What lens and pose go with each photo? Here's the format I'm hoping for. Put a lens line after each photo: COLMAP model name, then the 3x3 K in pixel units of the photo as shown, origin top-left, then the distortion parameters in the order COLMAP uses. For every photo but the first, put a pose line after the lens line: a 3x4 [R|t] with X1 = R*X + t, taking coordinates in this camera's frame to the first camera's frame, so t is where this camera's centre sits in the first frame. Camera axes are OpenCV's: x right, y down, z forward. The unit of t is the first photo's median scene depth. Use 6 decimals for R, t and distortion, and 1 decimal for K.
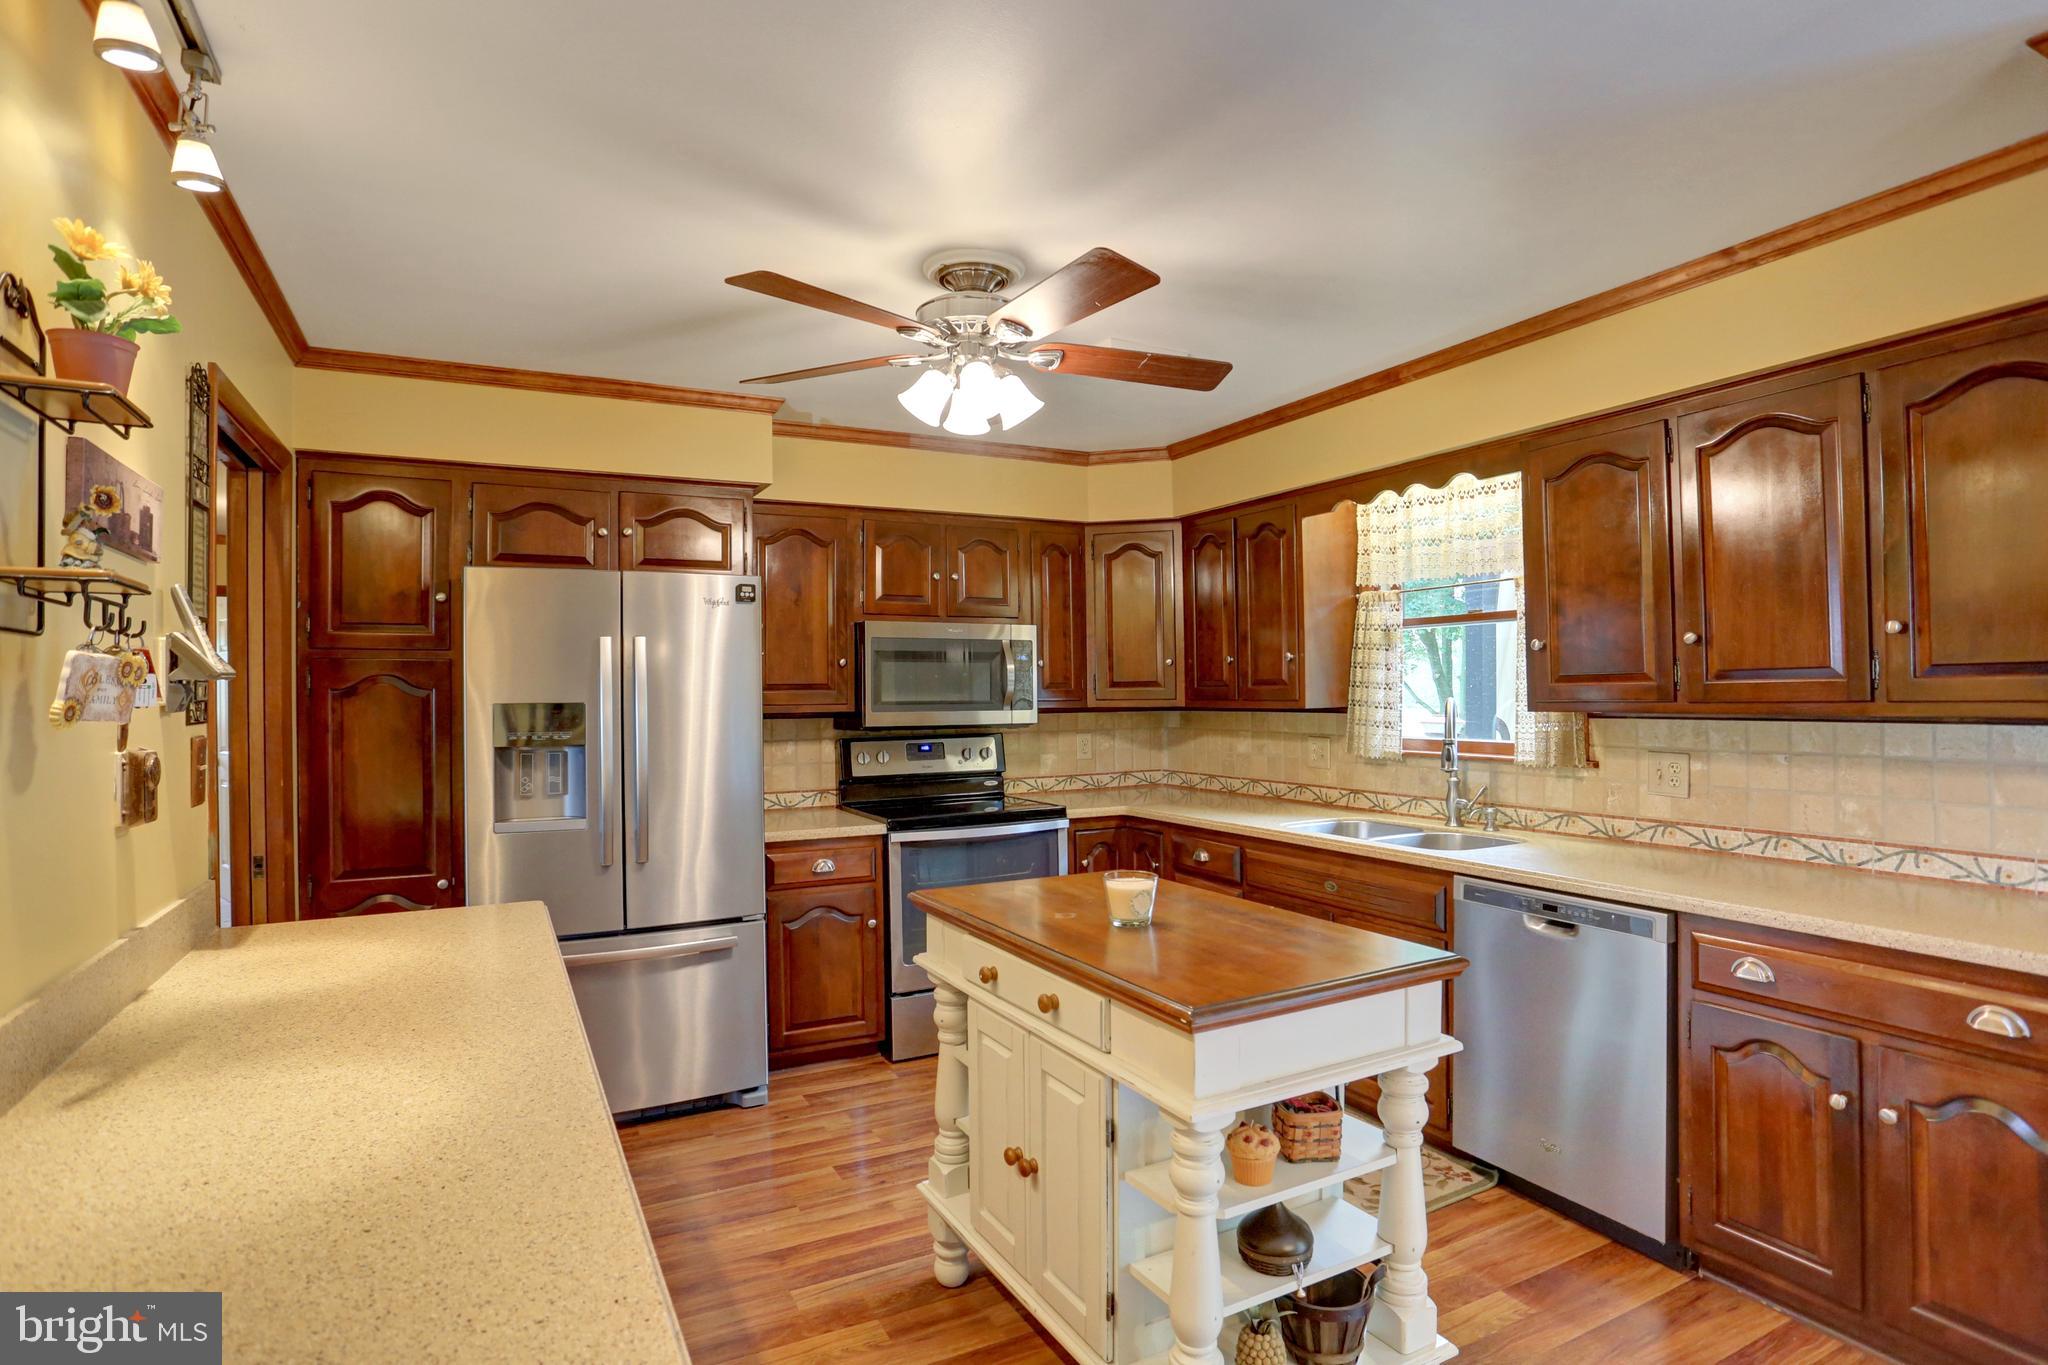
lens RADIAL K [[1042.5, 0, 1014.6], [0, 1042.5, 683.3], [0, 0, 1]] dist [-0.056294, 0.020172]
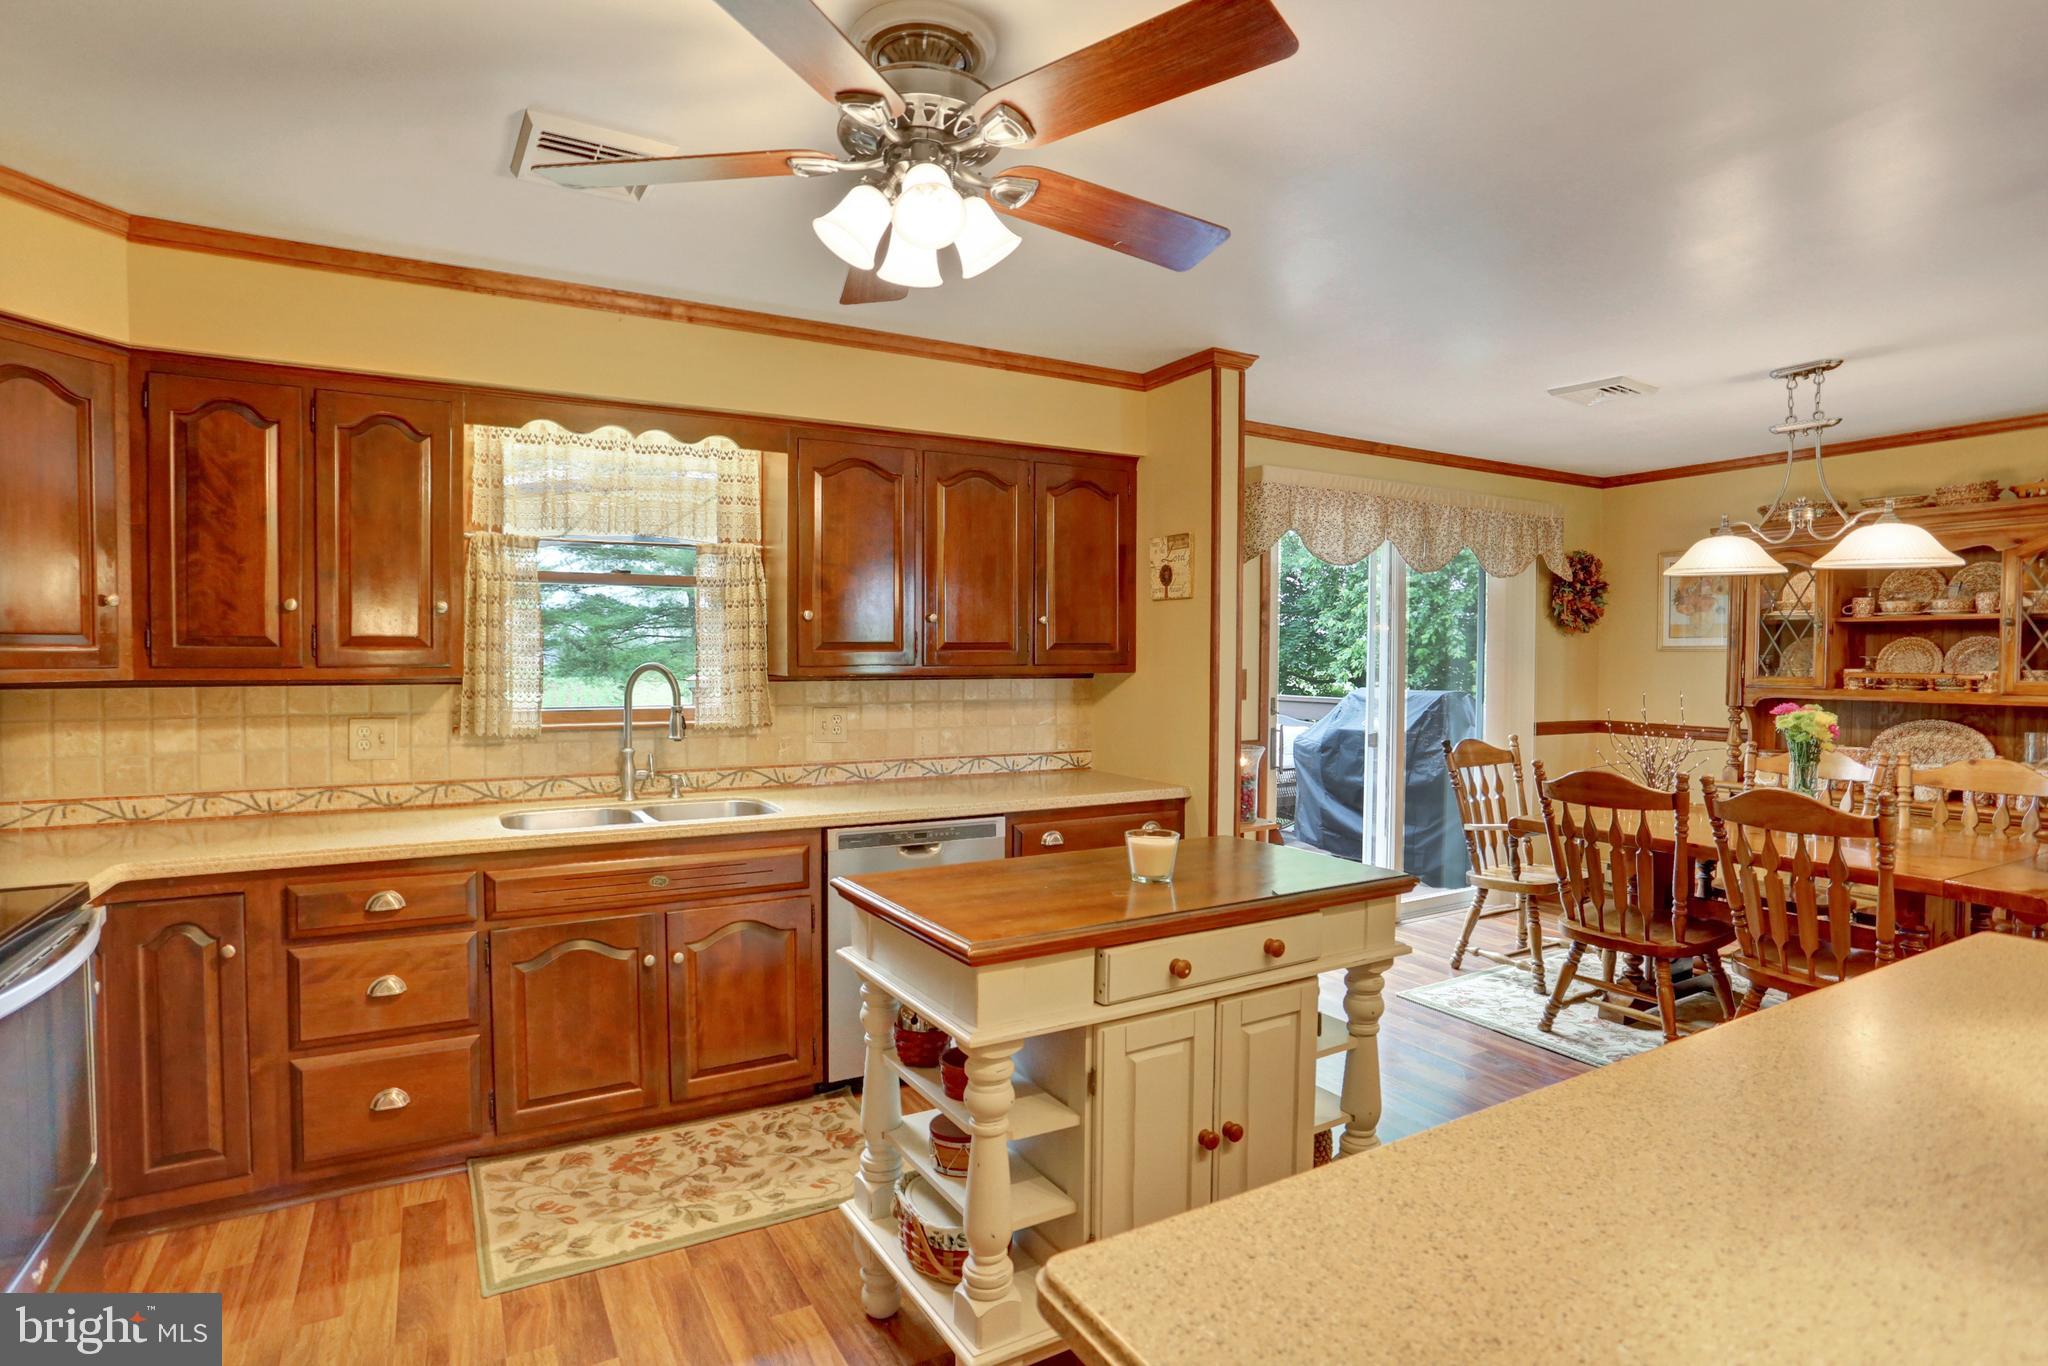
lens RADIAL K [[1042.5, 0, 1029.8], [0, 1042.5, 687.2], [0, 0, 1]] dist [-0.056294, 0.020172]
pose [[-0.051063, -0.022862, 0.998434, -0.582115], [-0.013708, 0.999660, 0.022189, 0.011276], [-0.998601, -0.012553, -0.051359, 0.759382]]
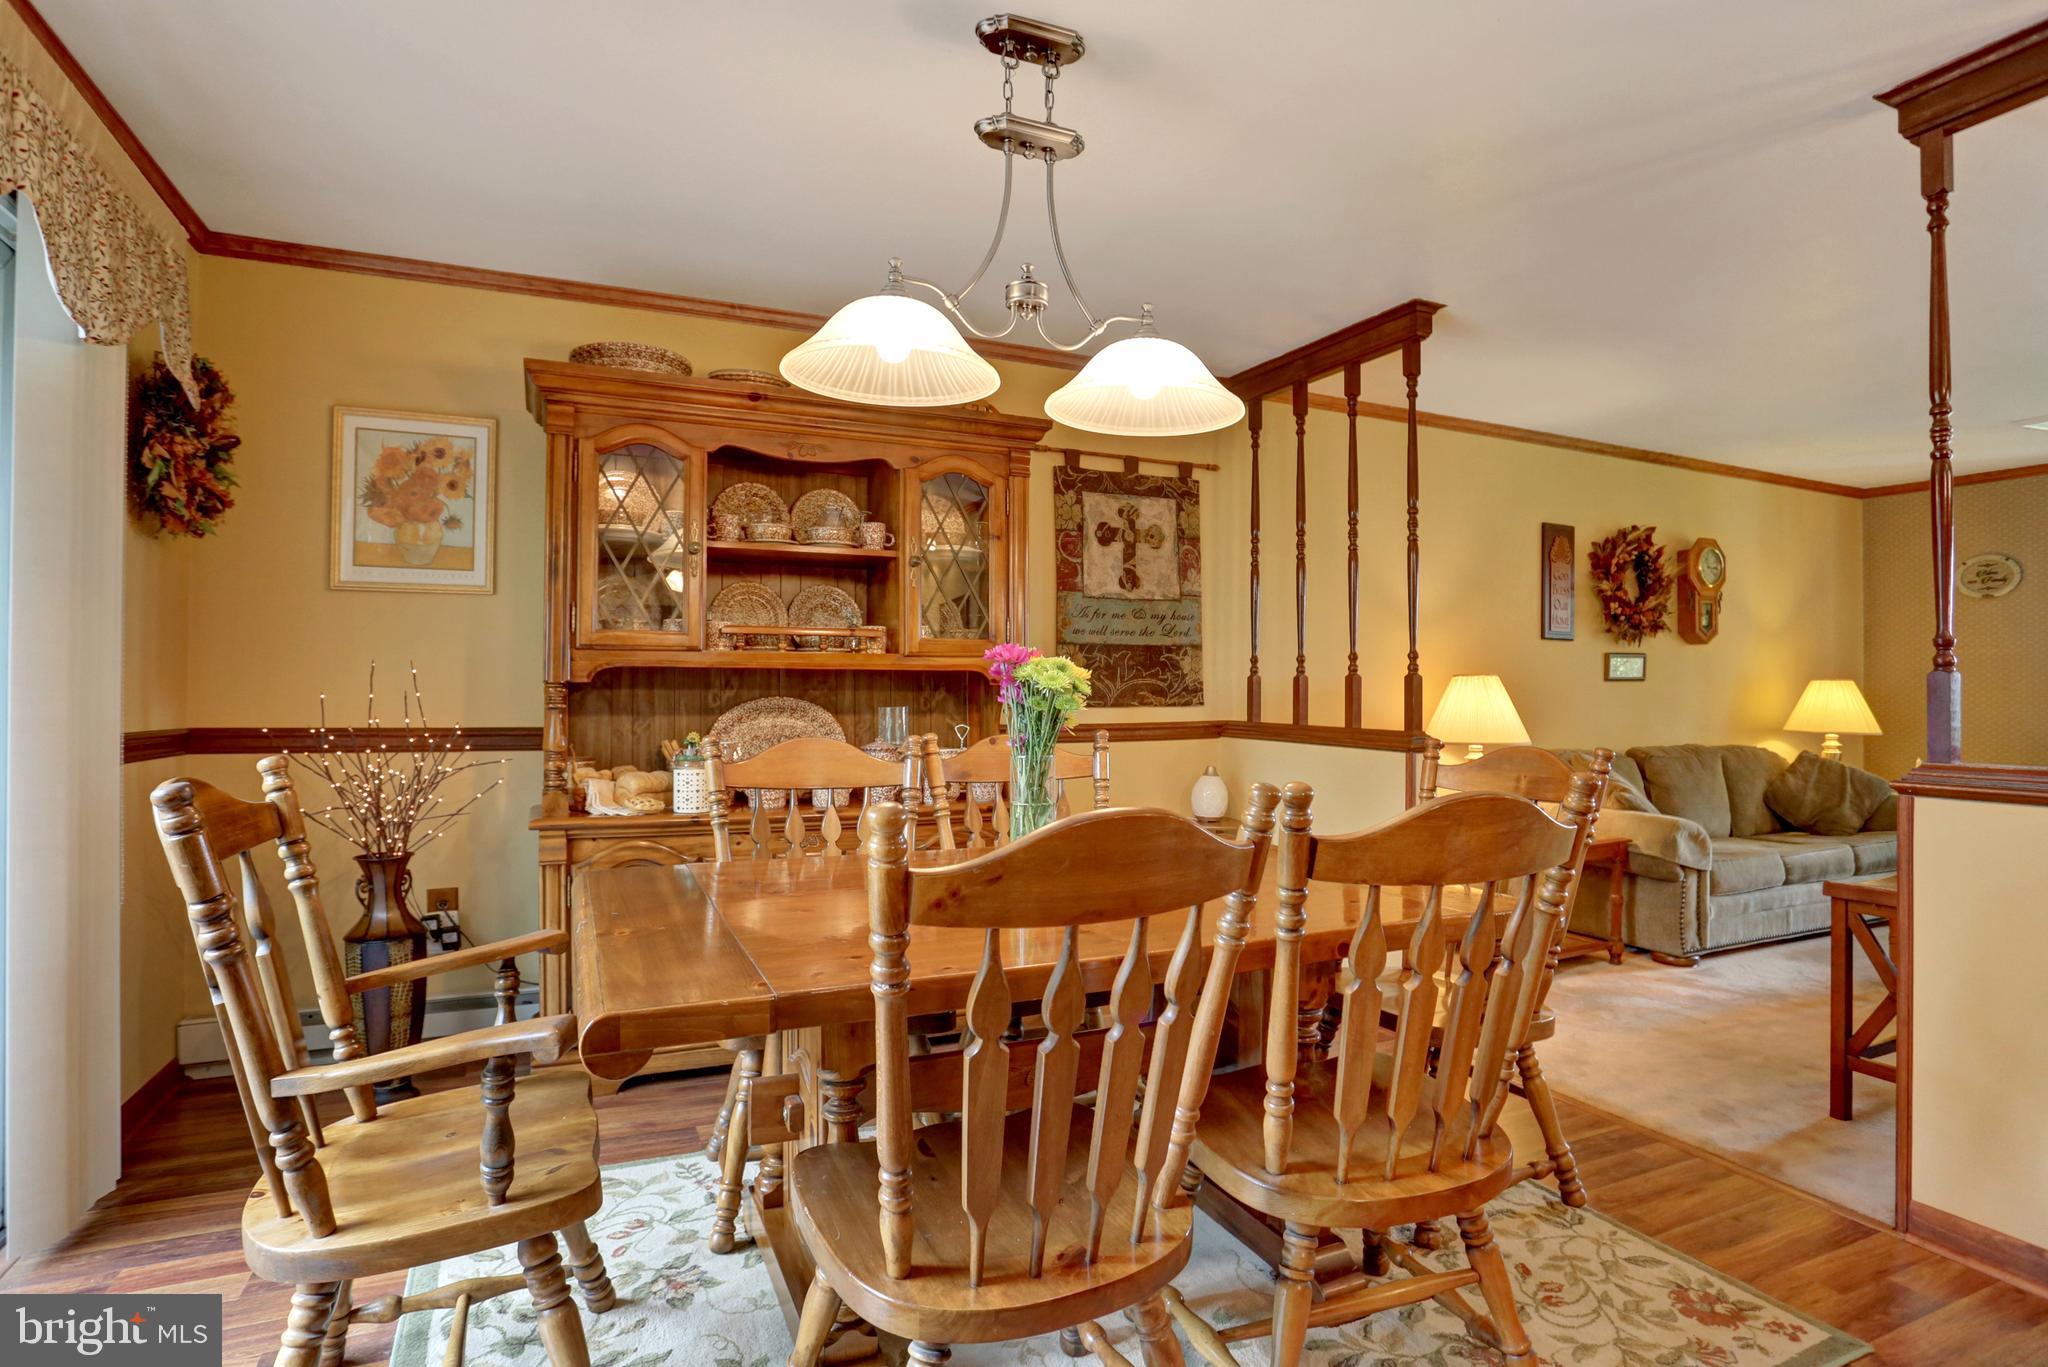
lens RADIAL K [[1042.5, 0, 1015.9], [0, 1042.5, 682.1], [0, 0, 1]] dist [-0.056294, 0.020172]
pose [[-0.998396, 0.003870, 0.056482, 0.477720], [0.002800, 0.999816, -0.019003, 0.077358], [-0.056545, -0.018814, -0.998223, 0.463924]]
